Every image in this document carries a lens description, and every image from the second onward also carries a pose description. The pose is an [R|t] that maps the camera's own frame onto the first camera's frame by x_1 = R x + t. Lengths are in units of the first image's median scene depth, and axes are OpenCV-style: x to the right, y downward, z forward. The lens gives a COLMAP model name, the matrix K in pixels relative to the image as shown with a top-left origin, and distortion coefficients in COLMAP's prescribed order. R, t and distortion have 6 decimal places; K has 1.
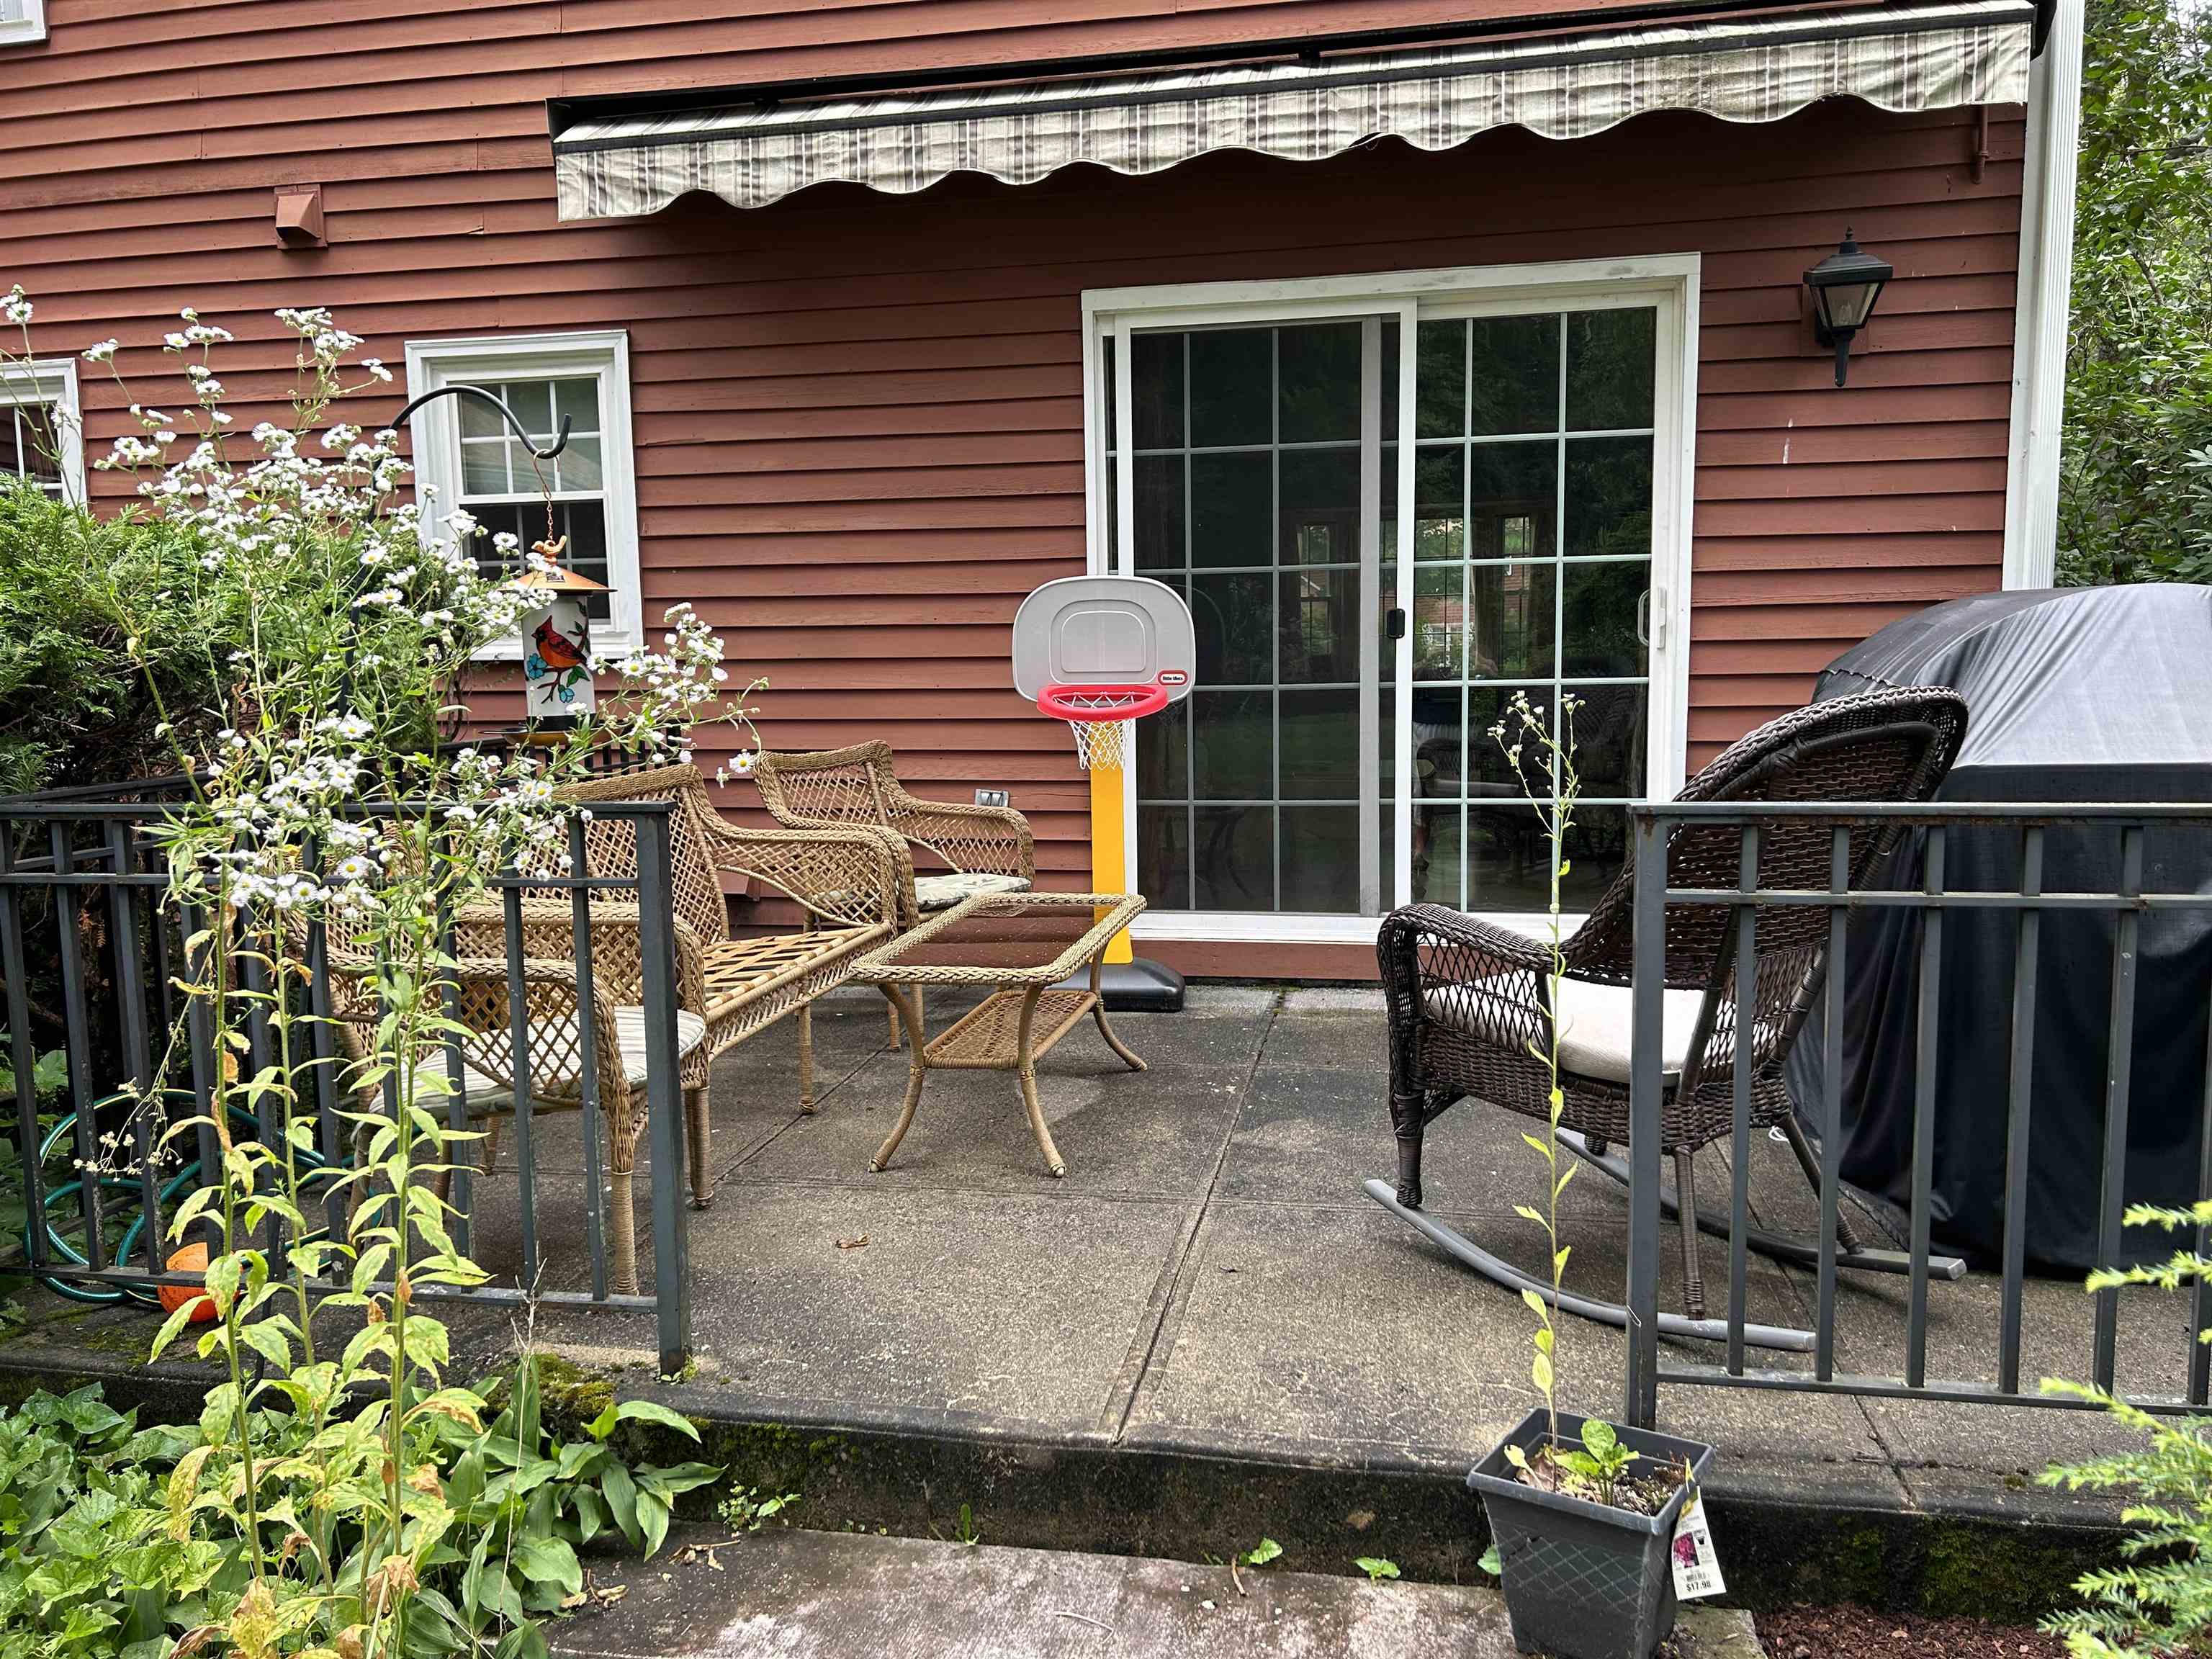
lens RADIAL K [[1667.8, 0, 1109.7], [0, 1667.8, 839.8], [0, 0, 1]] dist [0.059682, -0.068691]
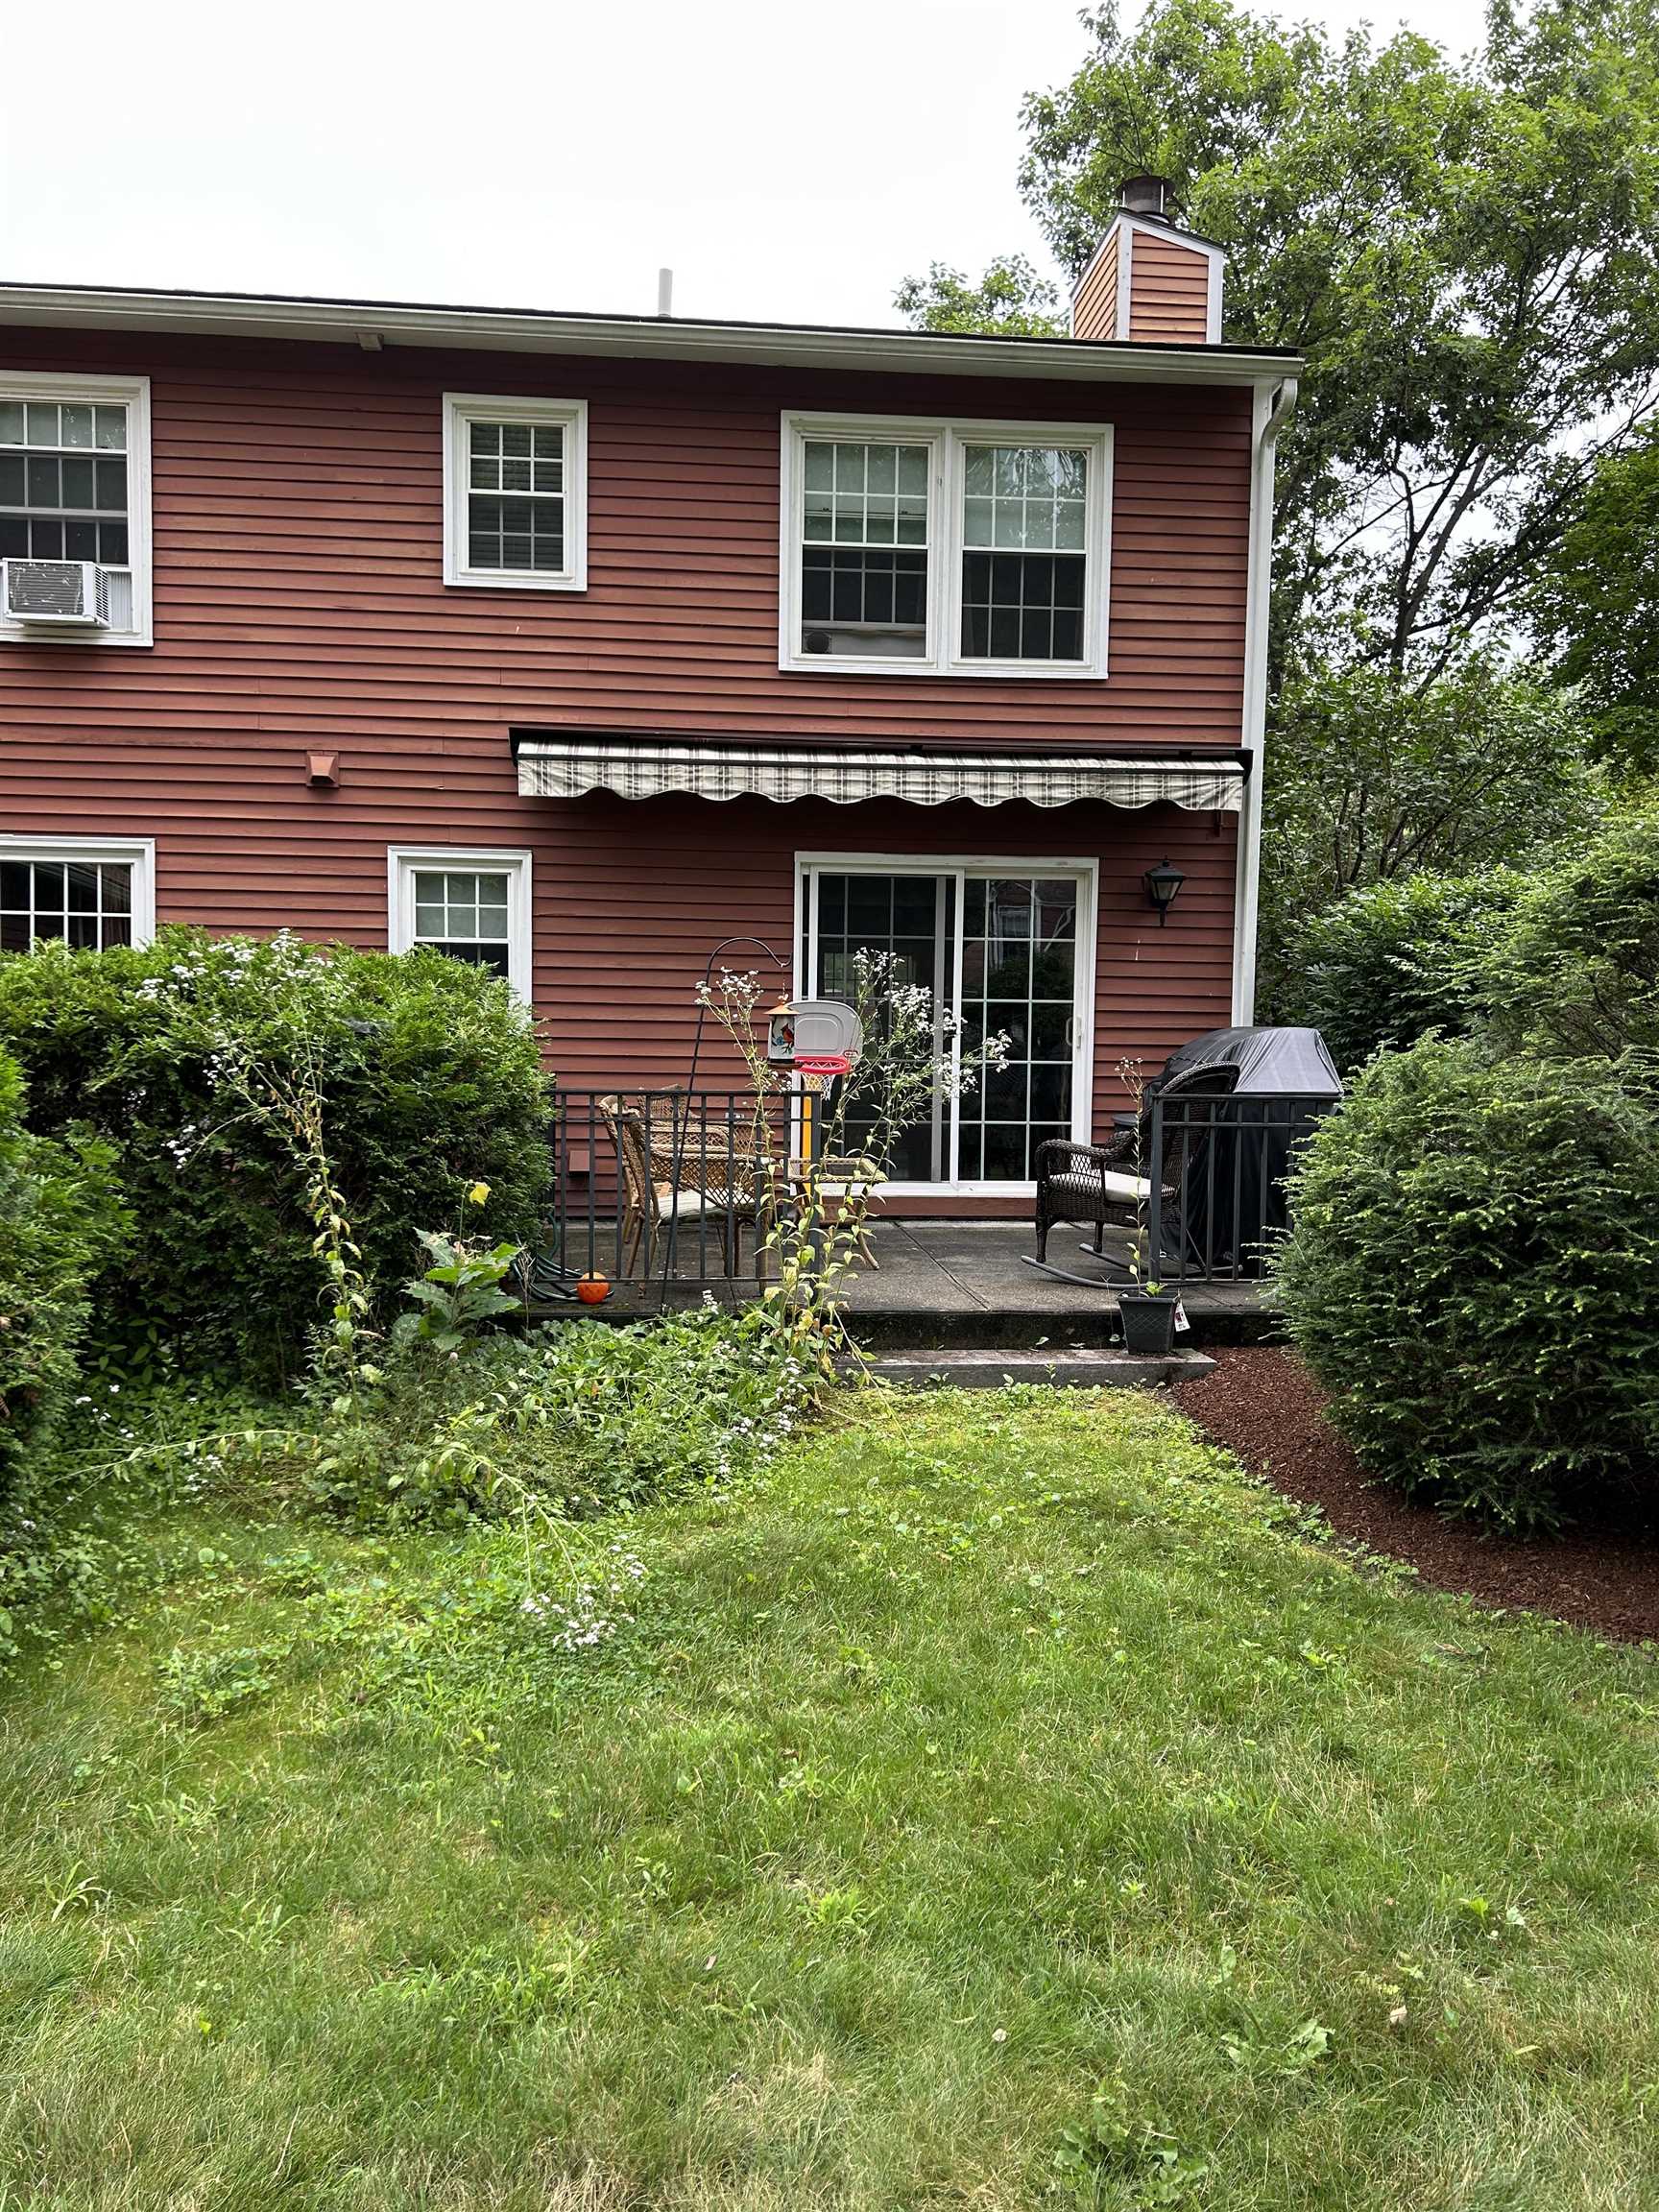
lens RADIAL K [[1667.8, 0, 825.3], [0, 1667.8, 1111.1], [0, 0, 1]] dist [0.059682, -0.068691]
pose [[0.960339, 0.020661, 0.278068, -0.523568], [-0.000476, 0.997371, -0.072462, 0.107718], [-0.278834, 0.069456, 0.957824, -0.832459]]
